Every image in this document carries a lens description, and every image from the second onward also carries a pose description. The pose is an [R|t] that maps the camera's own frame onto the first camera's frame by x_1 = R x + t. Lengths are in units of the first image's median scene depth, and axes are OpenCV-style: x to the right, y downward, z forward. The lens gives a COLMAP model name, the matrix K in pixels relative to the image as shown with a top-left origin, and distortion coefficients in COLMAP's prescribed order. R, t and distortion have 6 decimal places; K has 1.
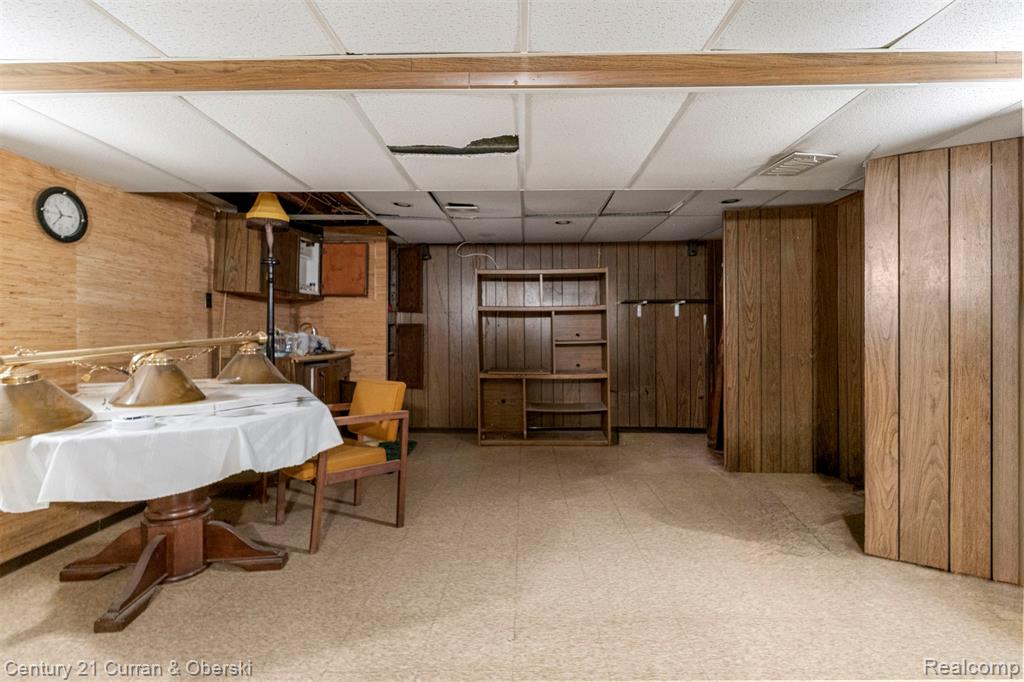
lens RADIAL K [[494.3, 0, 510.9], [0, 494.3, 339.0], [0, 0, 1]] dist [-0.003210, -0.000650]
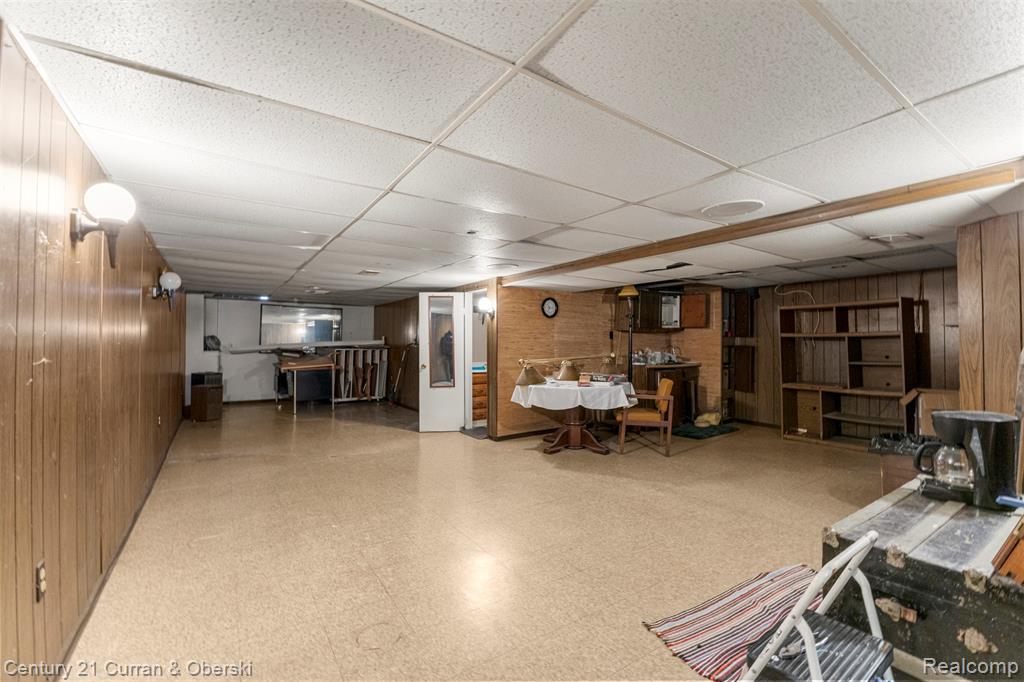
lens RADIAL K [[442.3, 0, 503.6], [0, 442.3, 340.3], [0, 0, 1]] dist [-0.005418, -0.000207]
pose [[0.555664, -0.003394, -0.831400, 0.690383], [-0.012721, 0.999840, -0.012584, -0.031867], [0.831310, 0.017569, 0.555531, -0.392069]]
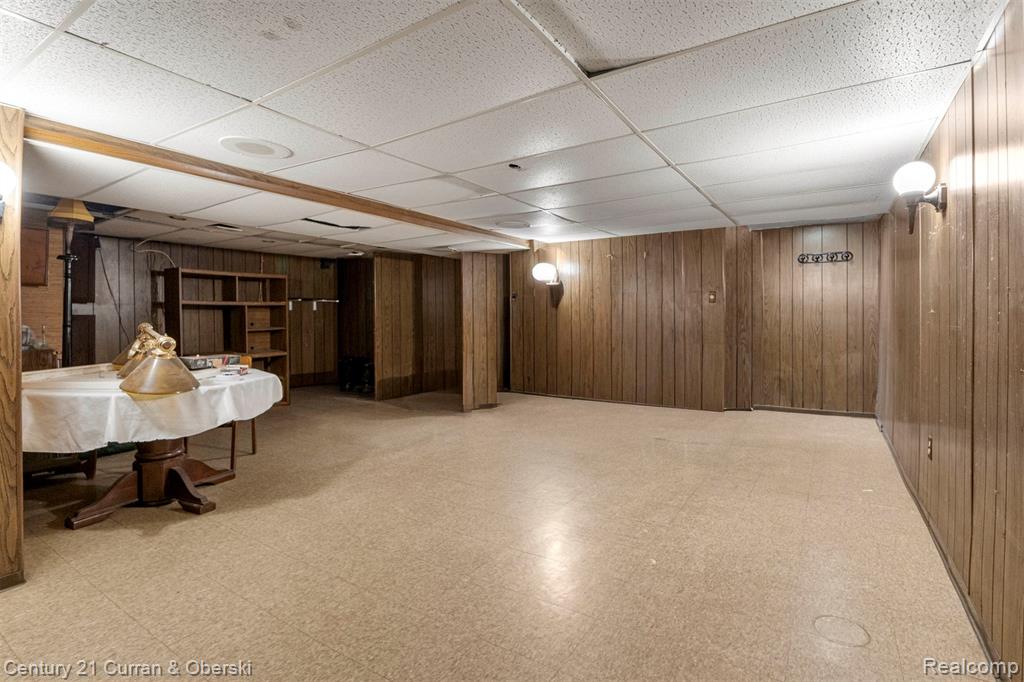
lens RADIAL K [[494.3, 0, 522.7], [0, 494.3, 321.0], [0, 0, 1]] dist [-0.003210, -0.000650]
pose [[0.511467, -0.007582, 0.859269, -0.894461], [0.018601, 0.999824, -0.002250, 0.000167], [-0.859101, 0.017135, 0.511519, -0.375603]]
